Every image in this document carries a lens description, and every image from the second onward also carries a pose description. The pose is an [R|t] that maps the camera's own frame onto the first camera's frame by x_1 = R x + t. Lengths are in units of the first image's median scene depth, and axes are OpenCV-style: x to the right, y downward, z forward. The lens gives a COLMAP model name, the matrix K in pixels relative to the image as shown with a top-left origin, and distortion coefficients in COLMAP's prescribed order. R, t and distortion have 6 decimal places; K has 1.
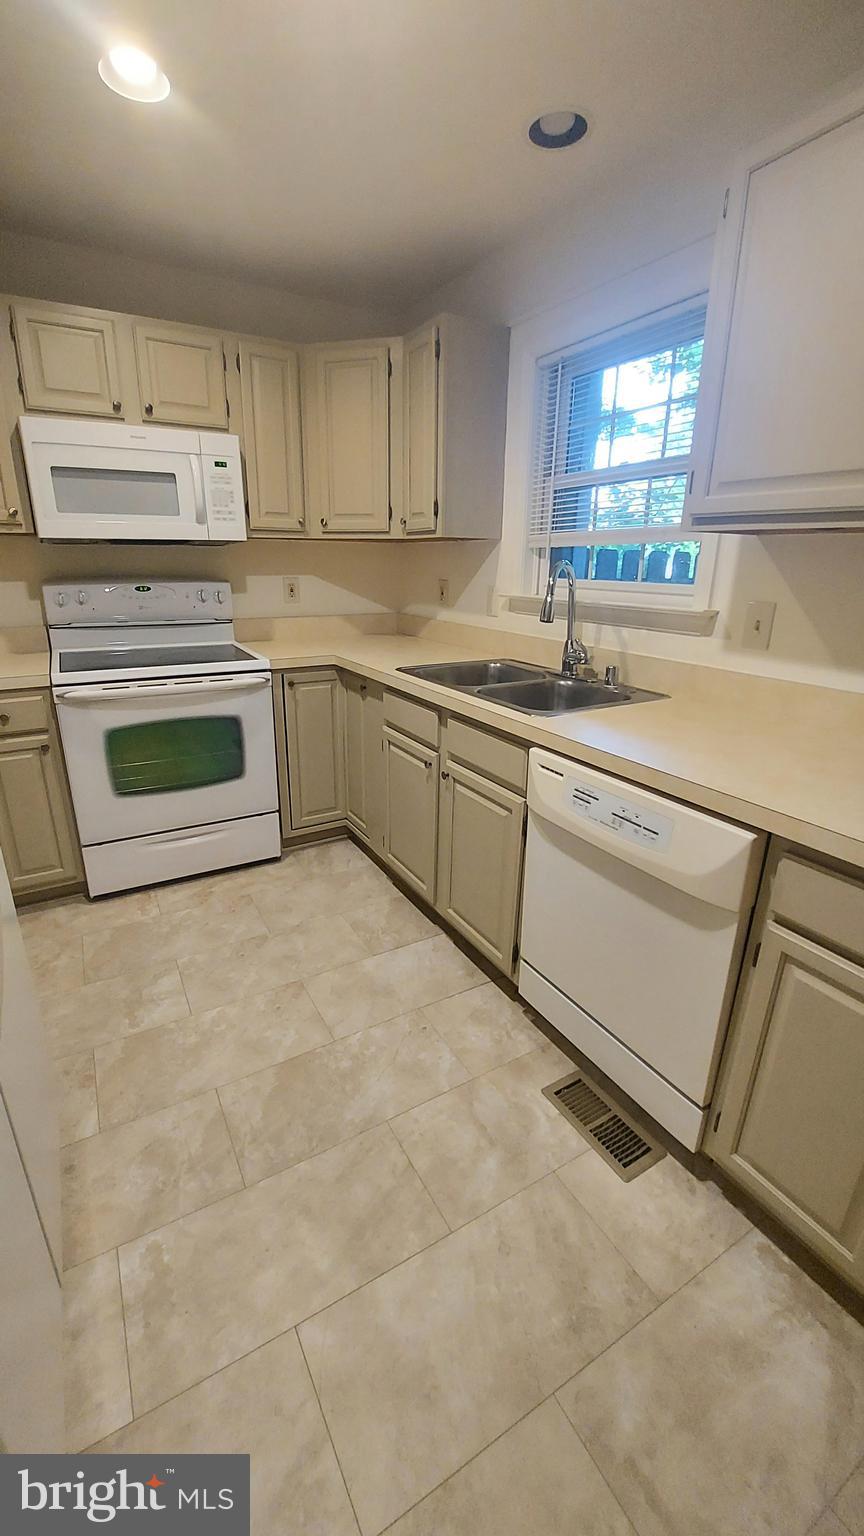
lens RADIAL K [[607.8, 0, 427.3], [0, 607.8, 762.7], [0, 0, 1]] dist [-0.021963, -0.000518]
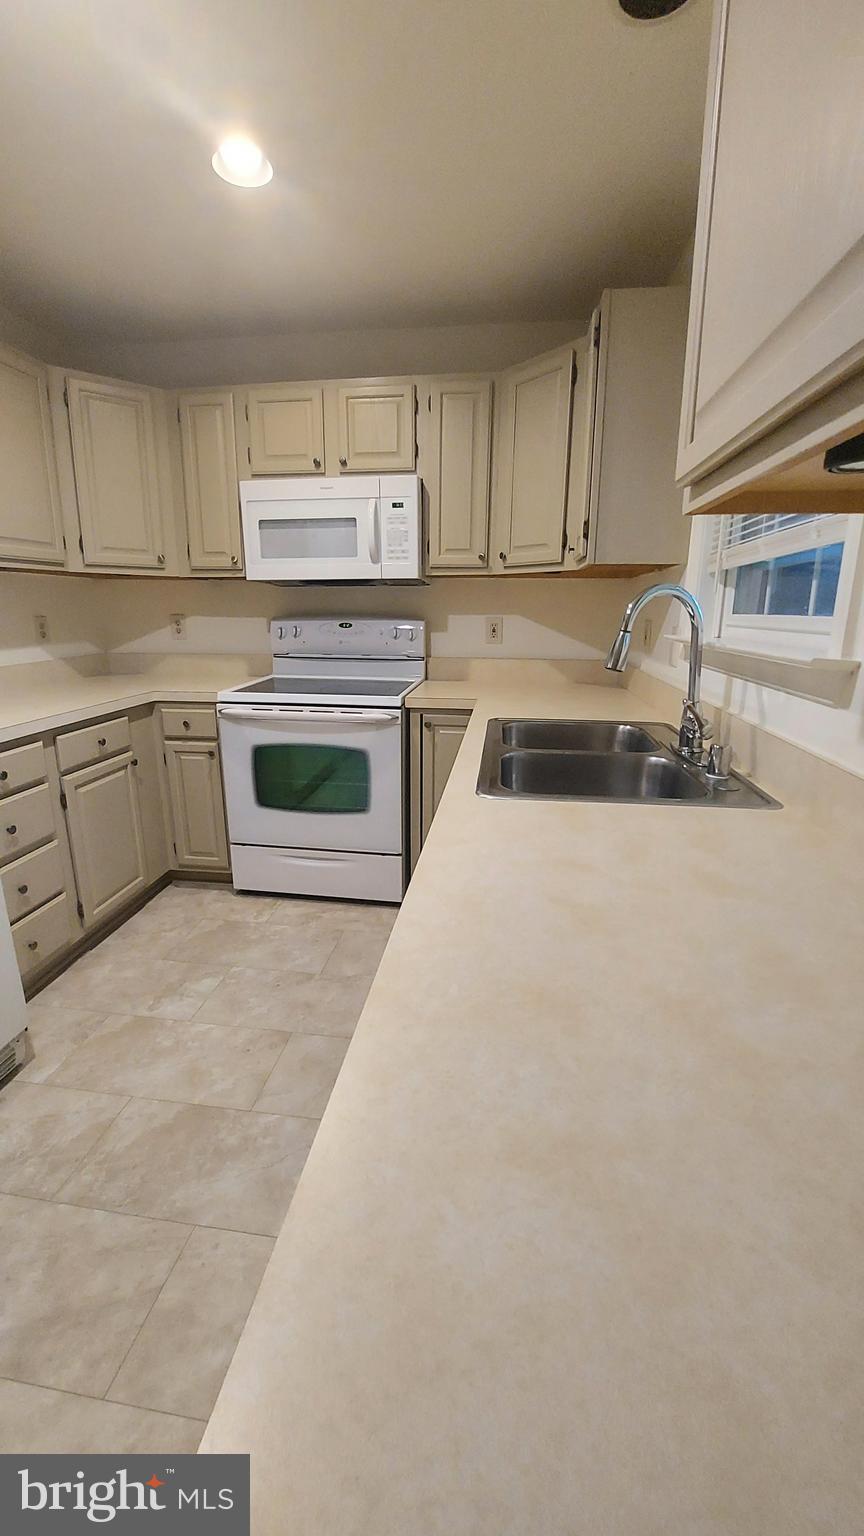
lens RADIAL K [[607.8, 0, 429.3], [0, 607.8, 763.5], [0, 0, 1]] dist [-0.021963, -0.000518]
pose [[0.787104, 0.143427, -0.599914, 0.402670], [-0.189466, 0.981790, -0.013858, -0.066709], [0.587001, 0.124571, 0.799945, 0.287378]]
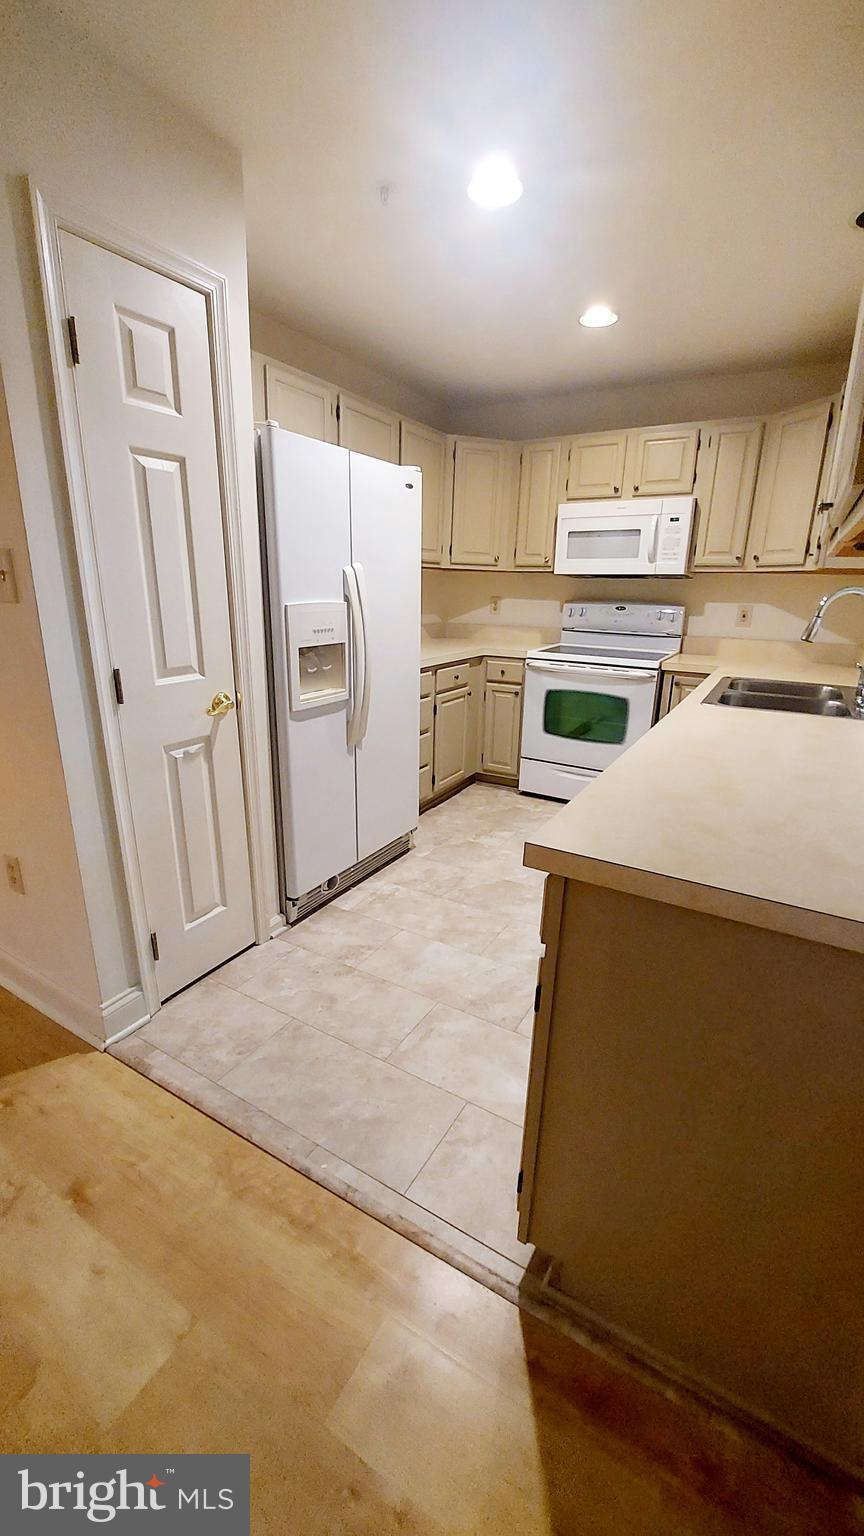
lens RADIAL K [[607.8, 0, 426.8], [0, 607.8, 772.7], [0, 0, 1]] dist [-0.021963, -0.000518]
pose [[0.483015, 0.250735, -0.838945, 0.732833], [-0.287335, 0.950455, 0.118632, 0.056899], [0.827124, 0.183757, 0.531129, -0.098389]]
